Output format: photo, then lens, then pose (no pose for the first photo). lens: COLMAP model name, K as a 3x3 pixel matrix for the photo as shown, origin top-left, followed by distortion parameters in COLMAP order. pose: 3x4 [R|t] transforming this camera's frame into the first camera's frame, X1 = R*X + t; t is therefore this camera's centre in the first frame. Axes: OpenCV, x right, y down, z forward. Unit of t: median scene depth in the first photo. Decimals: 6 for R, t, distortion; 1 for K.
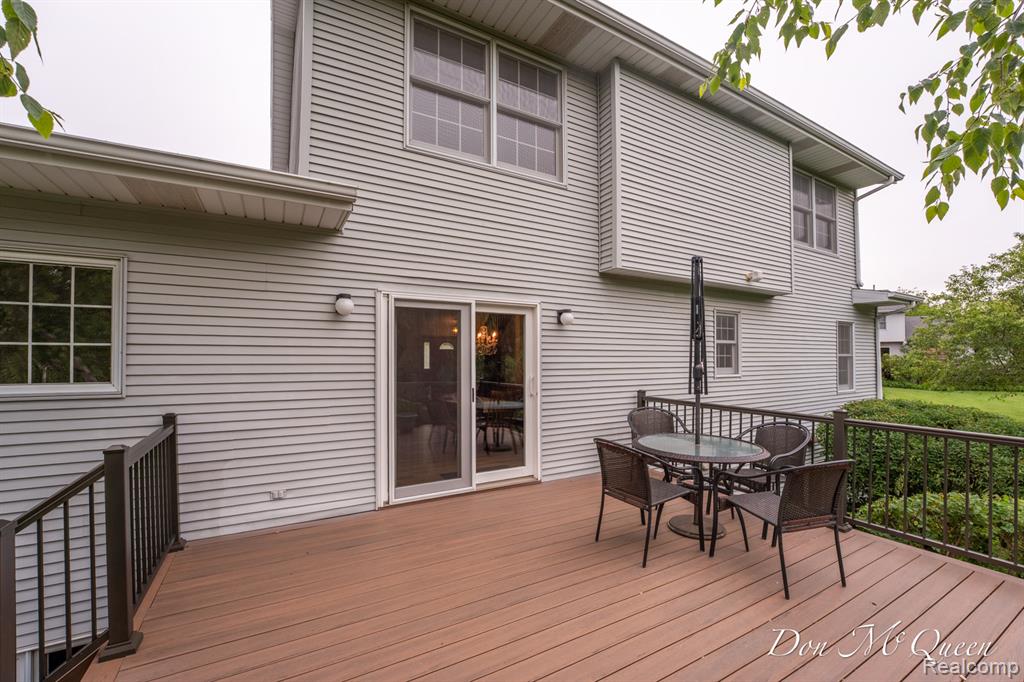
lens RADIAL K [[419.9, 0, 510.7], [0, 419.9, 353.4], [0, 0, 1]] dist [-0.001050, -0.000070]
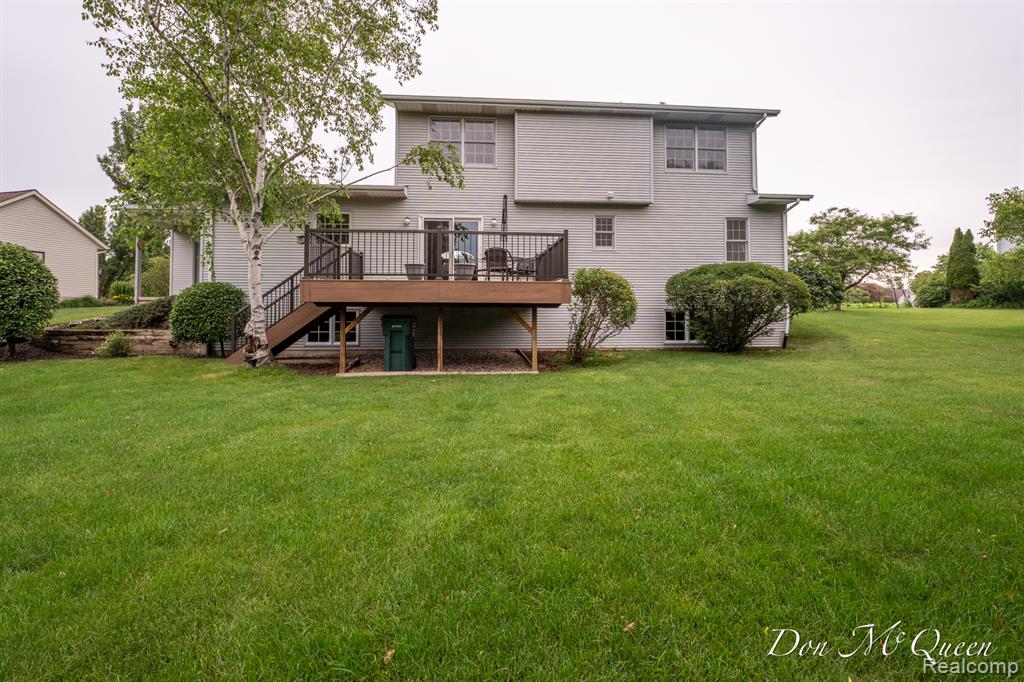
lens RADIAL K [[457.0, 0, 513.3], [0, 457.0, 313.3], [0, 0, 1]] dist [0.001468, 0.000053]
pose [[0.904056, -0.004153, -0.427393, 1.233210], [0.004754, 0.999989, 0.000339, 0.399908], [0.427387, -0.002338, 0.904066, -1.209679]]
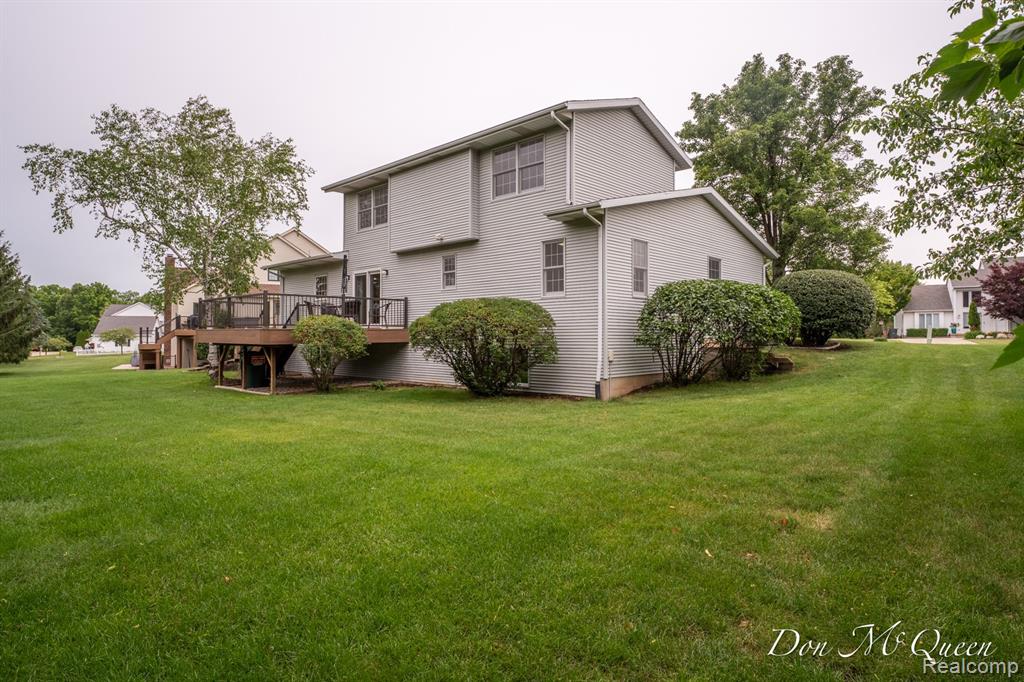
lens RADIAL K [[622.7, 0, 512.0], [0, 622.7, 341.0], [0, 0, 1]] dist [-0.000276, -0.000126]
pose [[0.263980, 0.002011, -0.964526, 4.006305], [0.006102, 0.999974, 0.003755, 0.333510], [0.964509, -0.006877, 0.263961, 0.653143]]
